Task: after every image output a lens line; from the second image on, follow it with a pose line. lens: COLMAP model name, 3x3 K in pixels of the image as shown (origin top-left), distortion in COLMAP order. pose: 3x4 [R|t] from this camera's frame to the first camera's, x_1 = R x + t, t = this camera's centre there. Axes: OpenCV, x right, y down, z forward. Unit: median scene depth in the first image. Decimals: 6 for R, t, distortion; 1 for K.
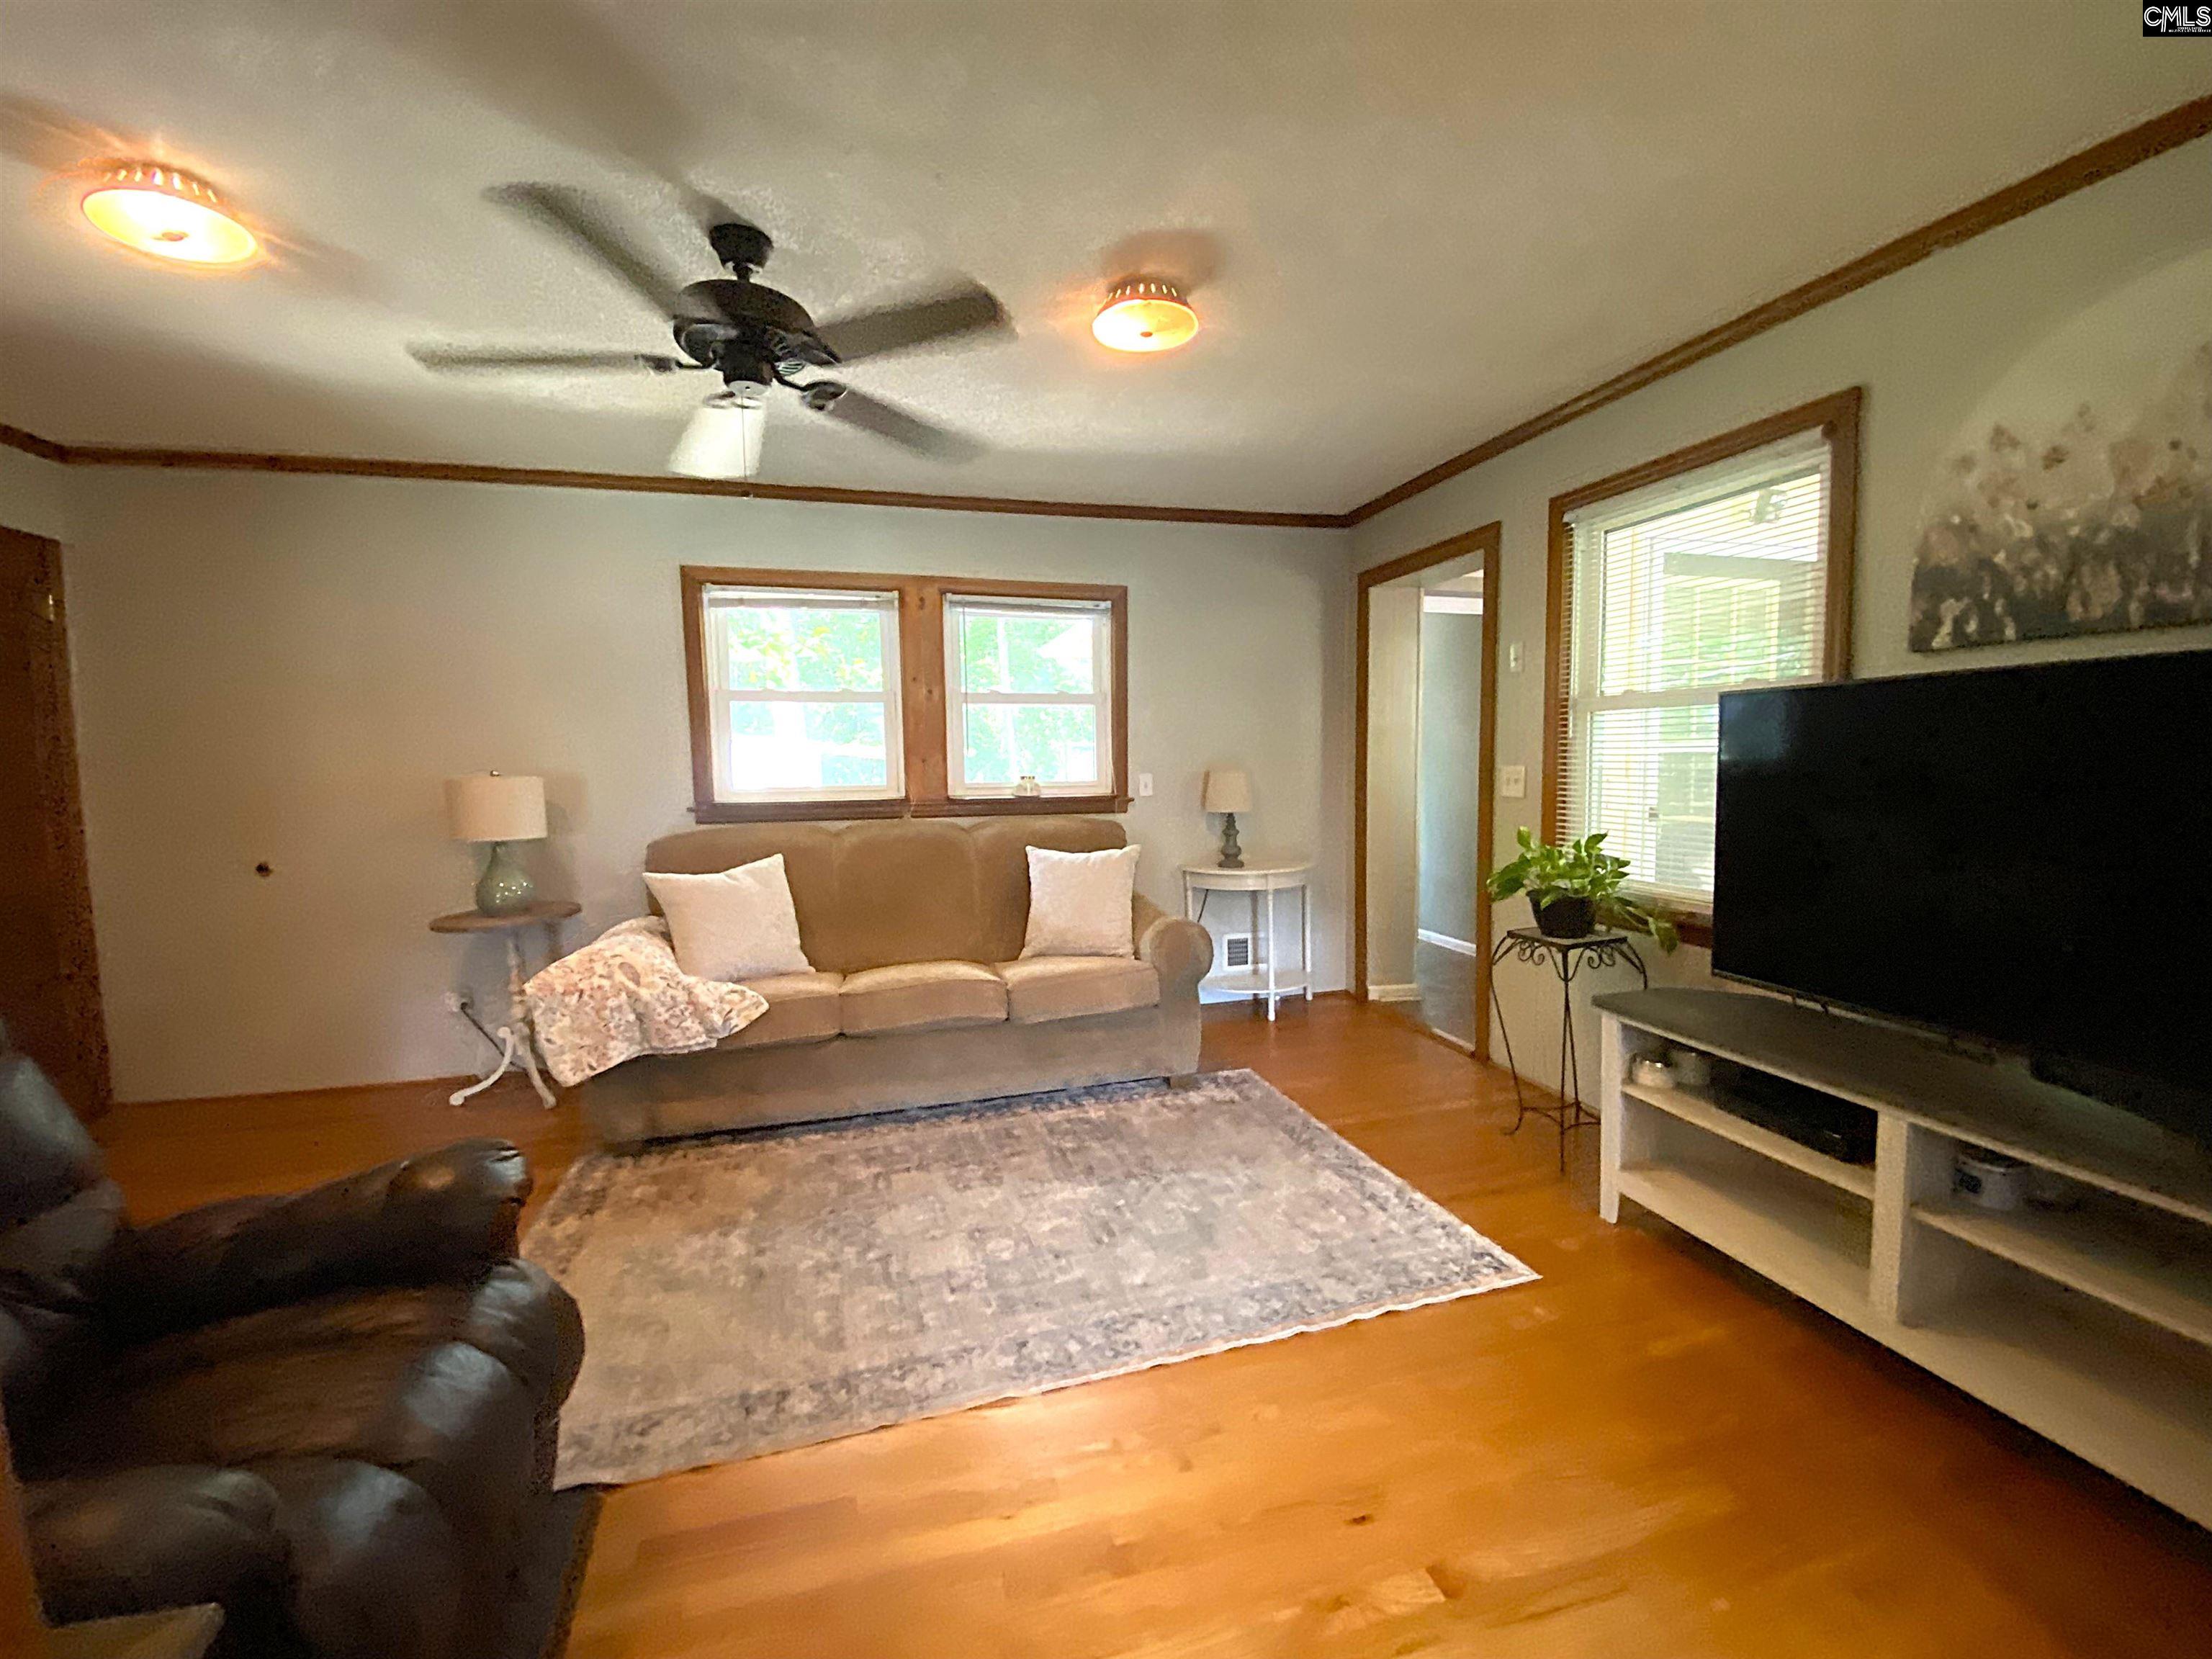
lens RADIAL K [[900.0, 0, 1102.2], [0, 900.0, 821.5], [0, 0, 1]] dist [-0.000744, -0.000298]
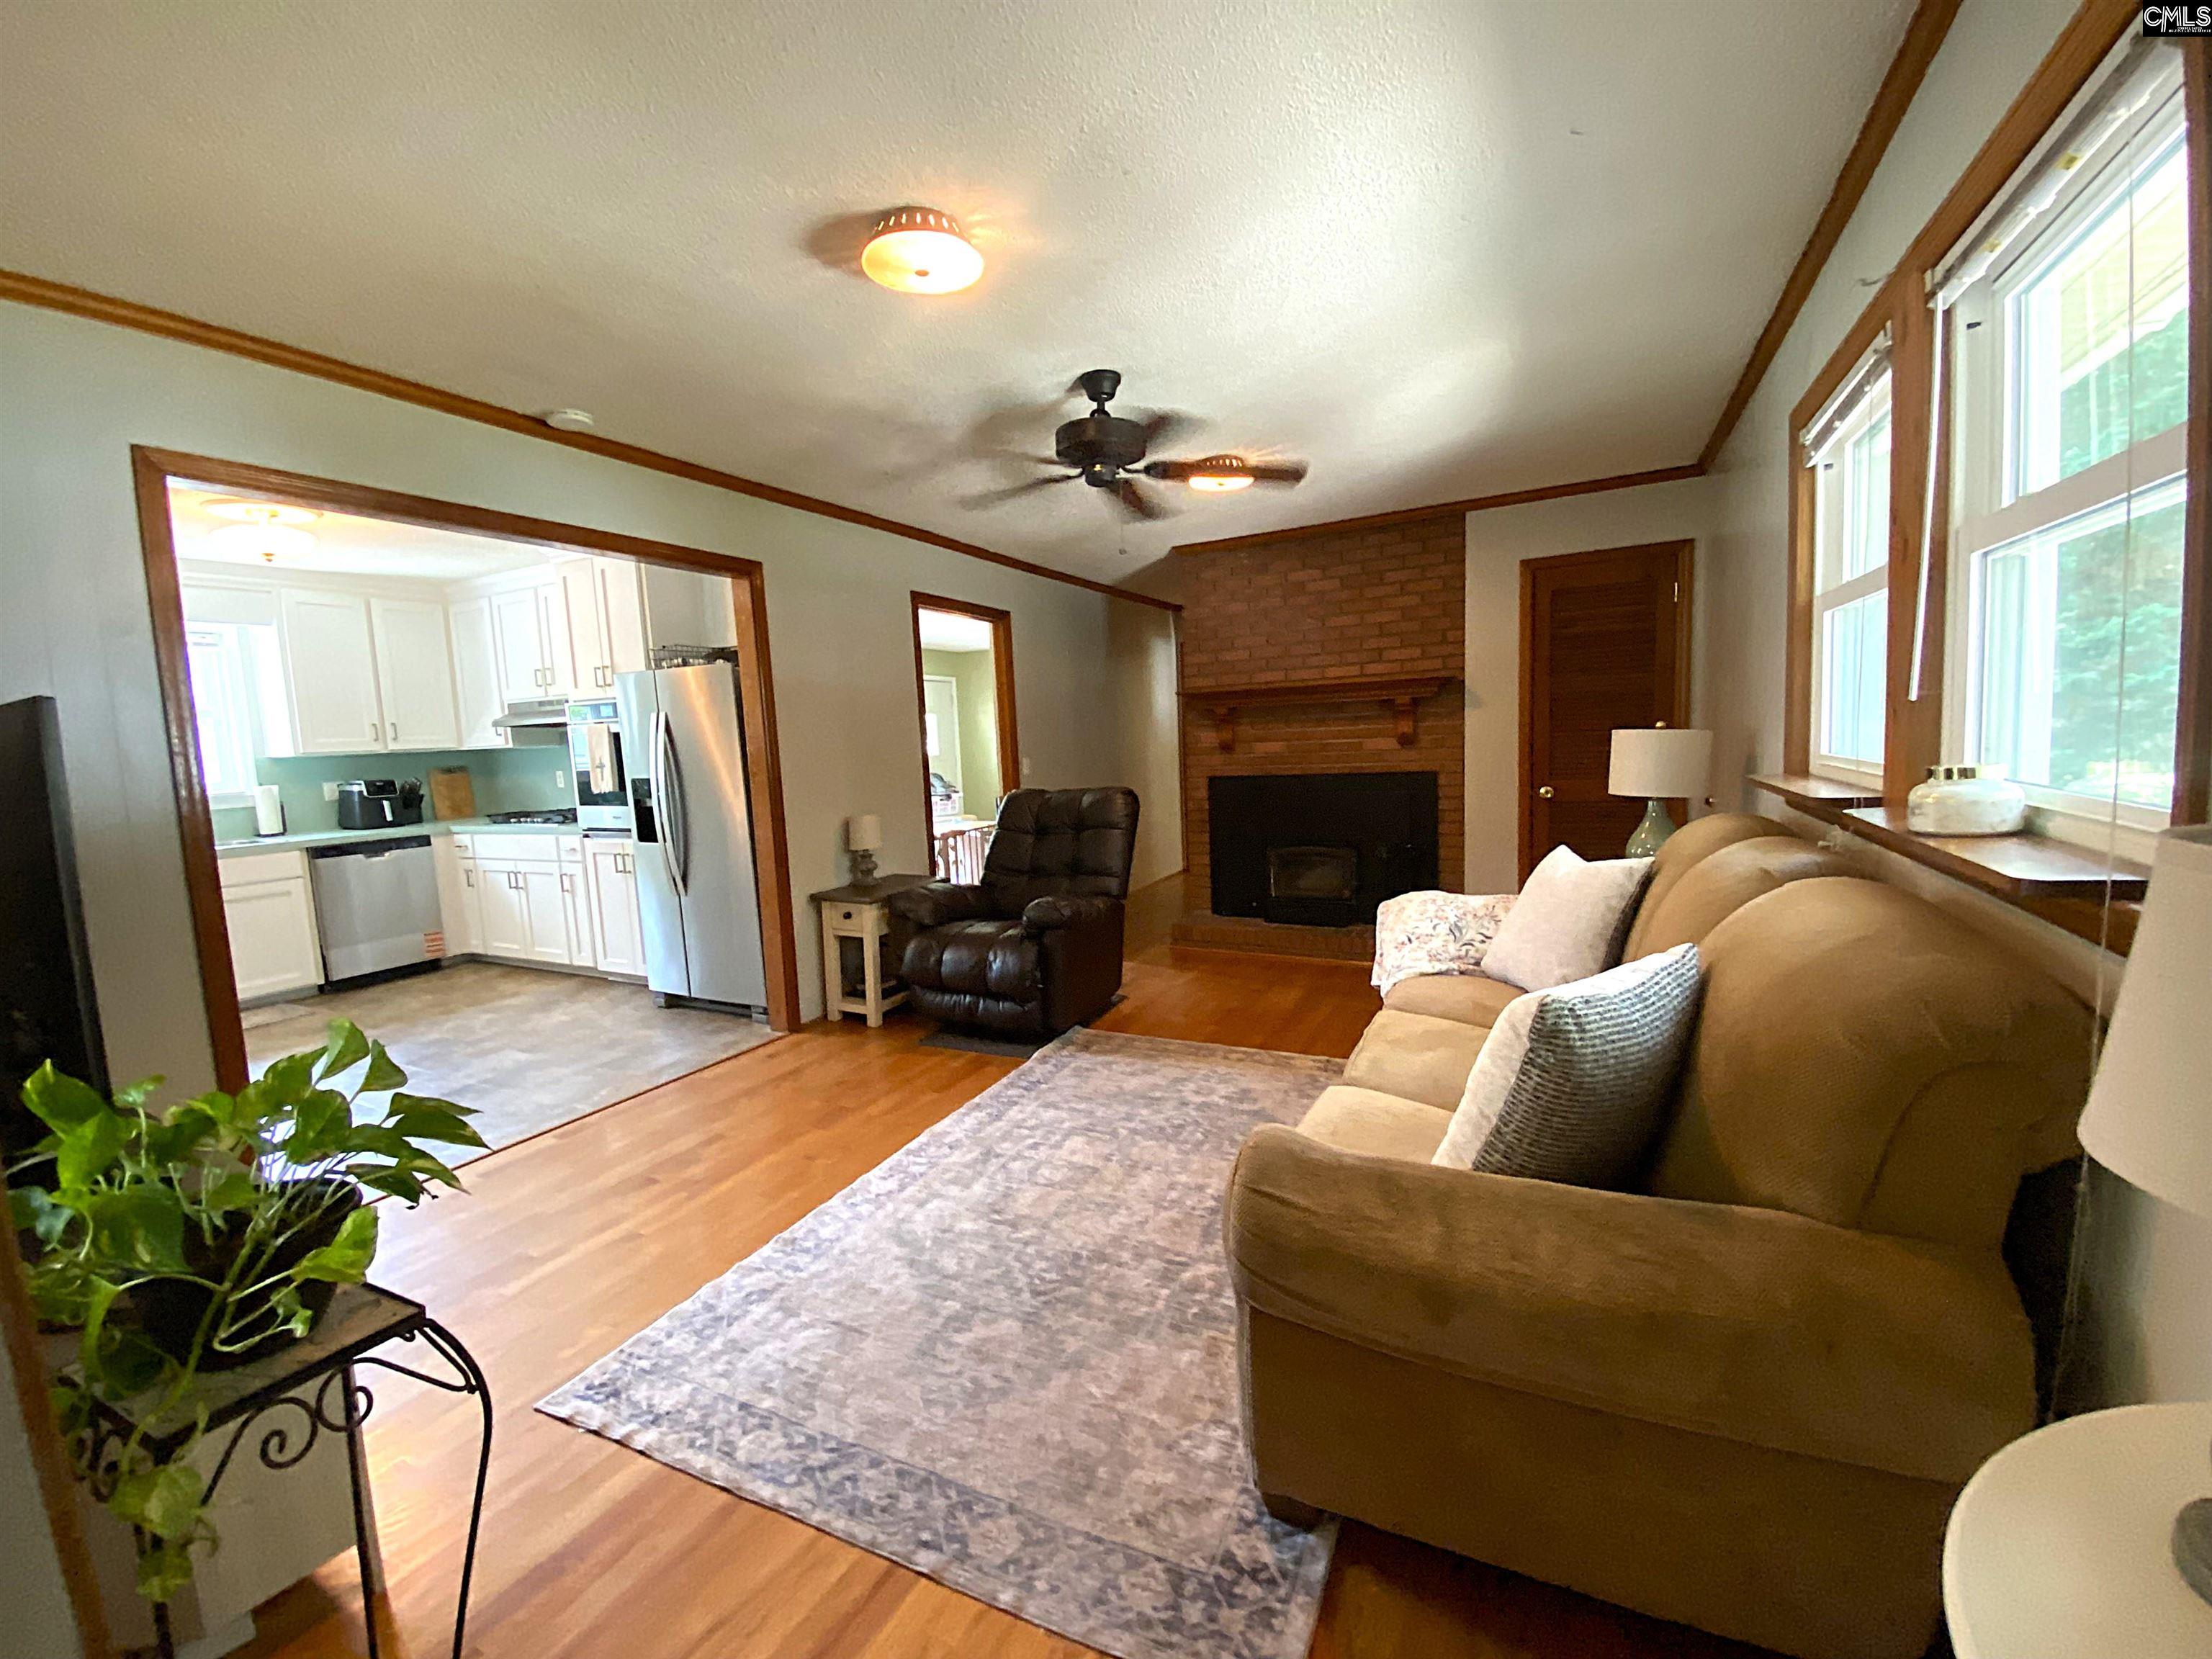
lens RADIAL K [[900.0, 0, 1102.2], [0, 900.0, 821.5], [0, 0, 1]] dist [-0.000744, -0.000298]
pose [[-0.678473, 0.113753, -0.725765, 0.623139], [-0.004611, 0.987260, 0.159050, -0.150710], [0.734611, 0.111257, -0.669305, 1.742184]]
